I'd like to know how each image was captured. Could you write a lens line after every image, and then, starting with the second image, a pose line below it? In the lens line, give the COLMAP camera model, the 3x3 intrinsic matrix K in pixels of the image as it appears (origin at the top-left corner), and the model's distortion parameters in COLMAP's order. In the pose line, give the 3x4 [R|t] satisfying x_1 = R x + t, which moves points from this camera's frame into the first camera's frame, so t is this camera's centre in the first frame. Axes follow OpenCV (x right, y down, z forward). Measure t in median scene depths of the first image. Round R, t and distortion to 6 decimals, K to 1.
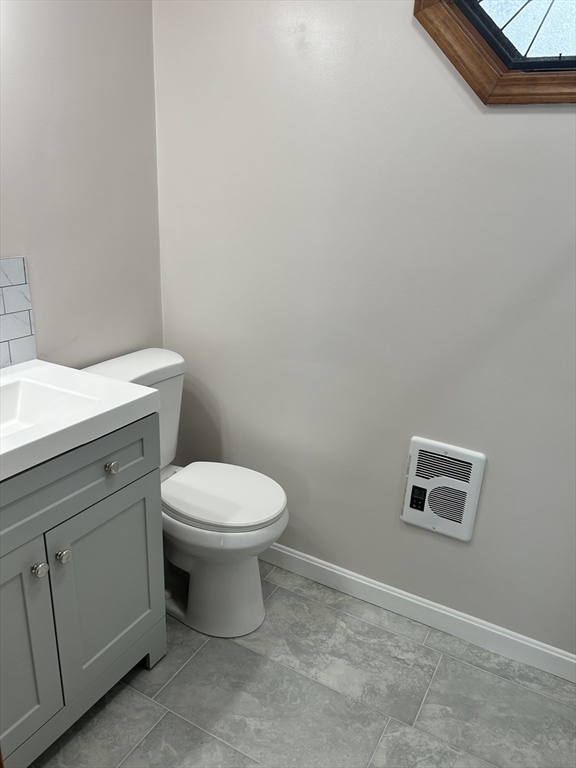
lens RADIAL K [[575.7, 0, 282.4], [0, 575.7, 385.1], [0, 0, 1]] dist [0.057743, -0.072574]
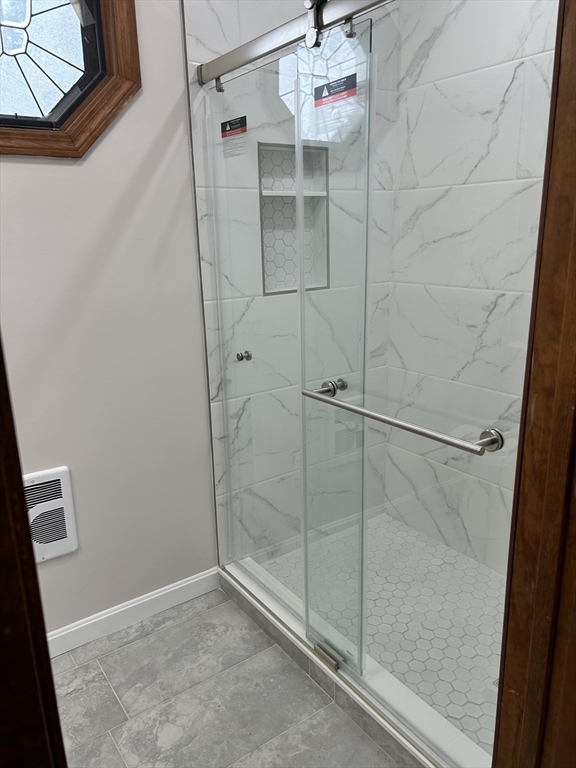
lens RADIAL K [[575.7, 0, 282.4], [0, 575.7, 385.1], [0, 0, 1]] dist [0.057743, -0.072574]
pose [[0.424732, -0.288443, 0.858140, -0.387655], [0.344678, 0.928020, 0.141335, -0.037559], [-0.837138, 0.235752, 0.493579, 0.087645]]
